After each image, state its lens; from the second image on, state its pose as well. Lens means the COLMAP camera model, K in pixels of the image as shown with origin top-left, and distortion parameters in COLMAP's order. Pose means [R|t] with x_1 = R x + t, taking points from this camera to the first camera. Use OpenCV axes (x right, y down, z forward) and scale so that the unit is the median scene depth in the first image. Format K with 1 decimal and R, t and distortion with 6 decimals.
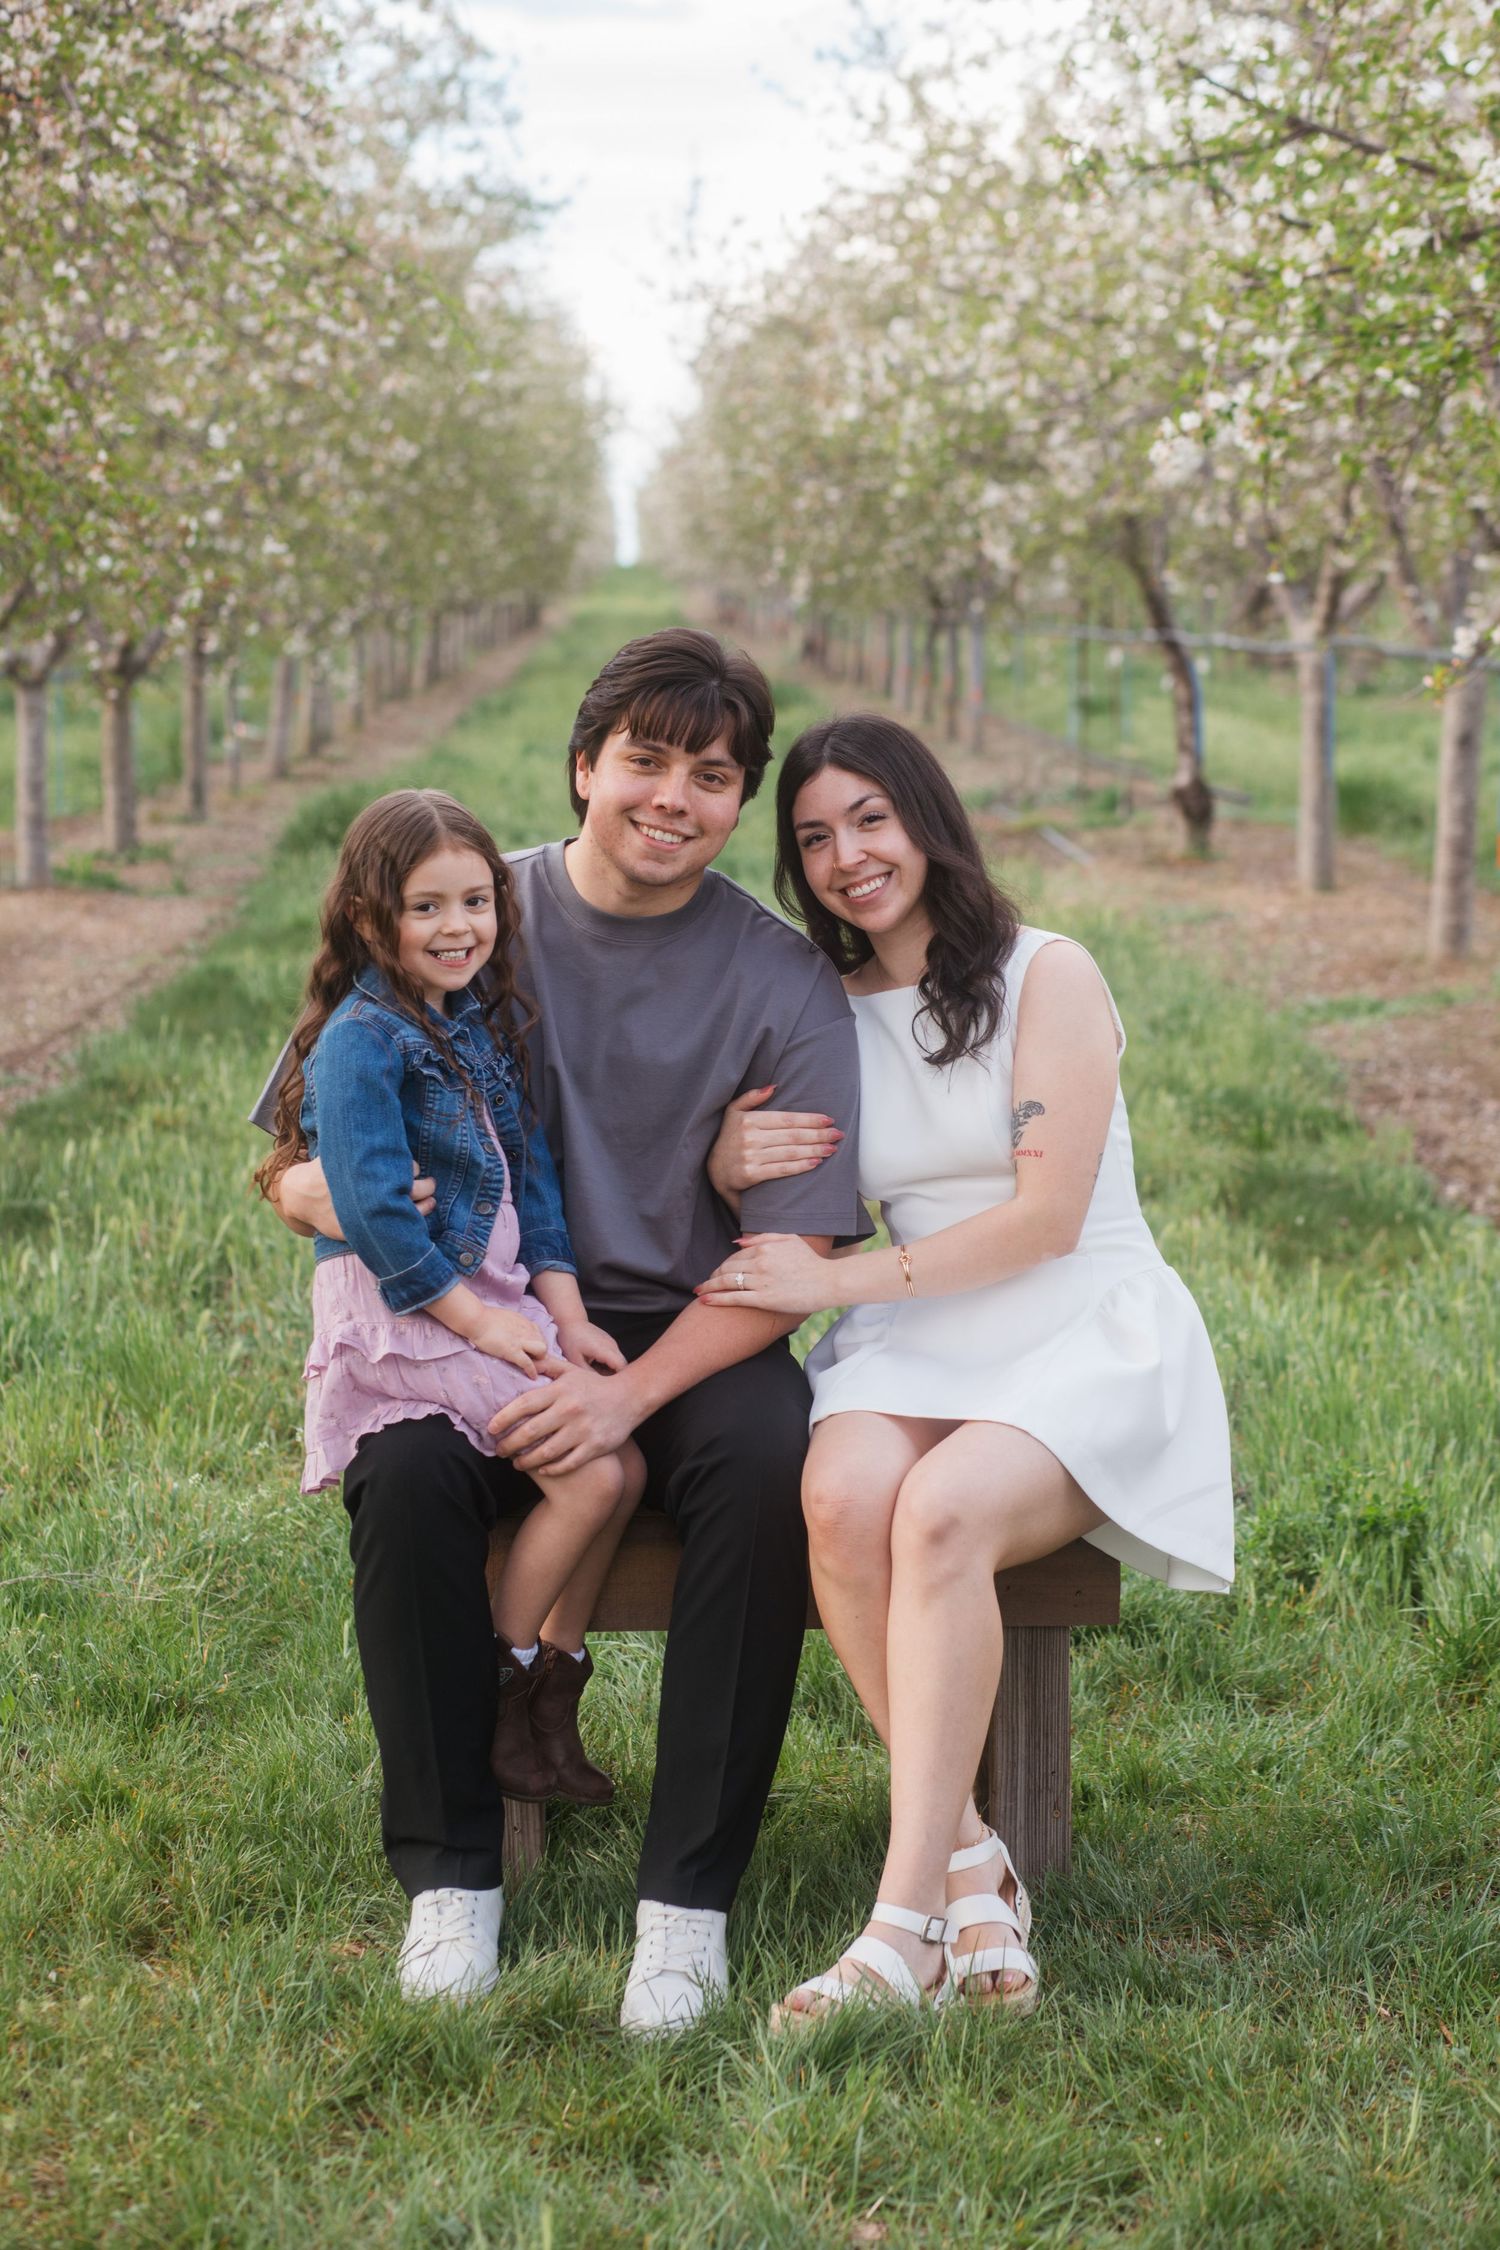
lens RADIAL K [[5720.0, 0, 753.9], [0, 5720.0, 1113.0], [0, 0, 1]] dist [0.045258, 0.000000]
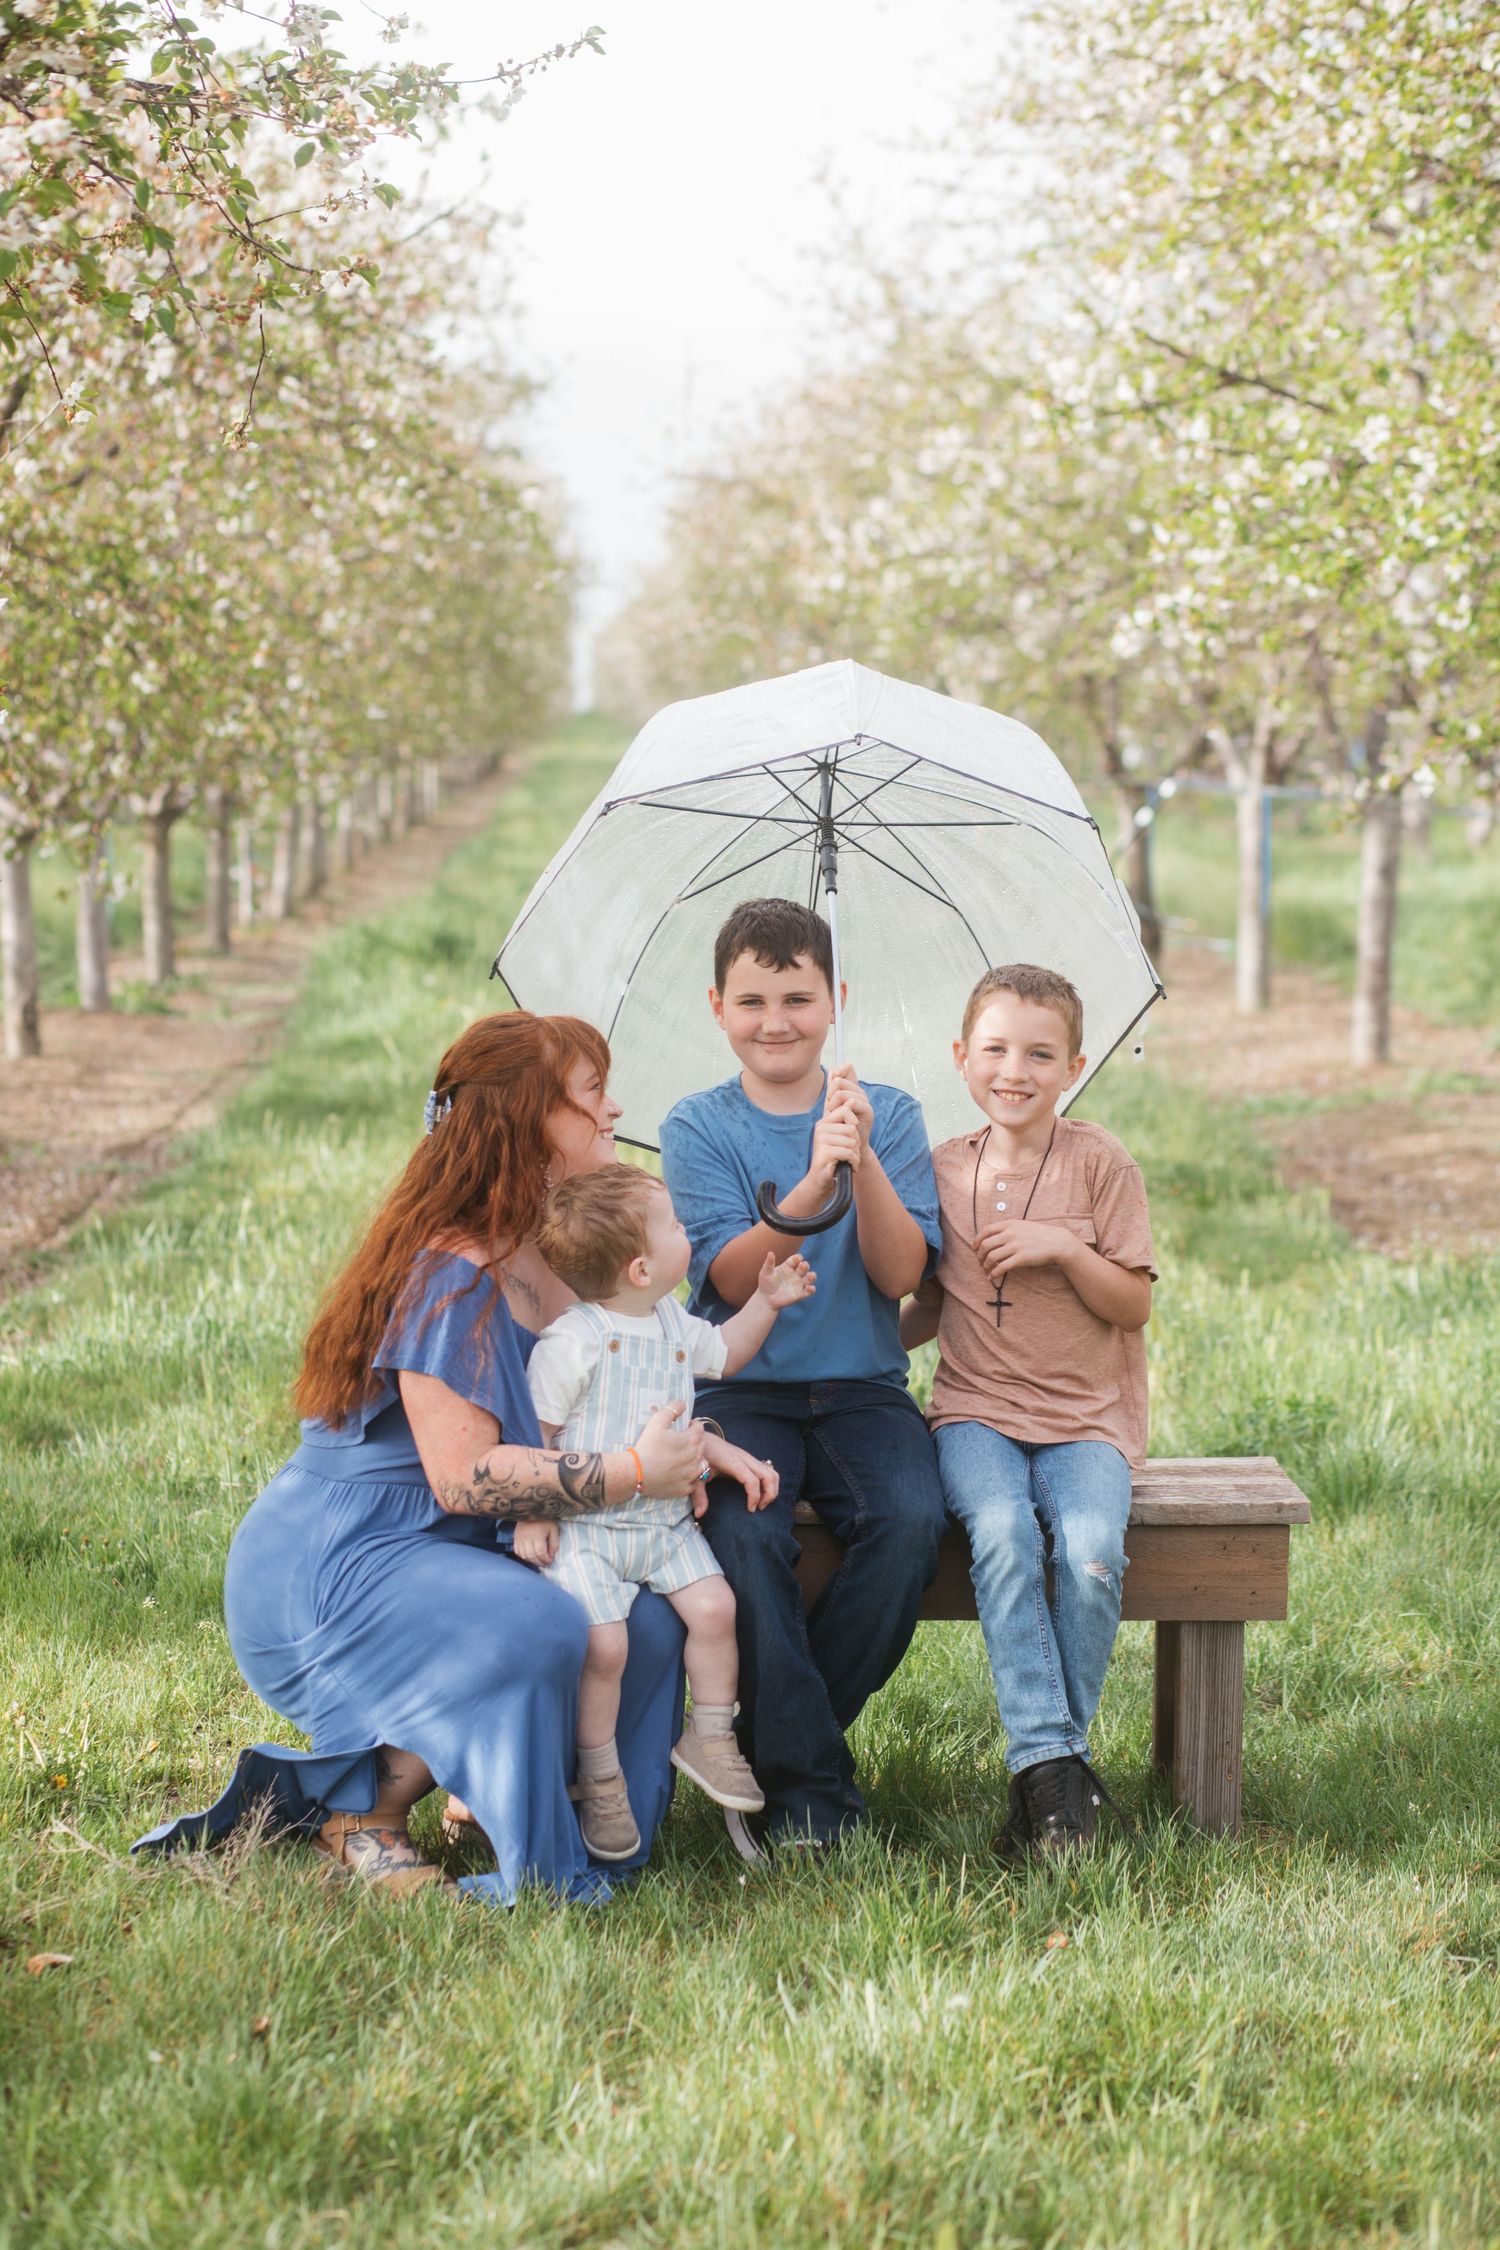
lens RADIAL K [[5720.0, 0, 748.7], [0, 5720.0, 1133.4], [0, 0, 1]] dist [0.045258, 0.000000]
pose [[0.999966, -0.003641, 0.007354, -0.007875], [0.003799, 0.999760, -0.021592, 0.007904], [-0.007273, 0.021619, 0.999740, -0.099901]]
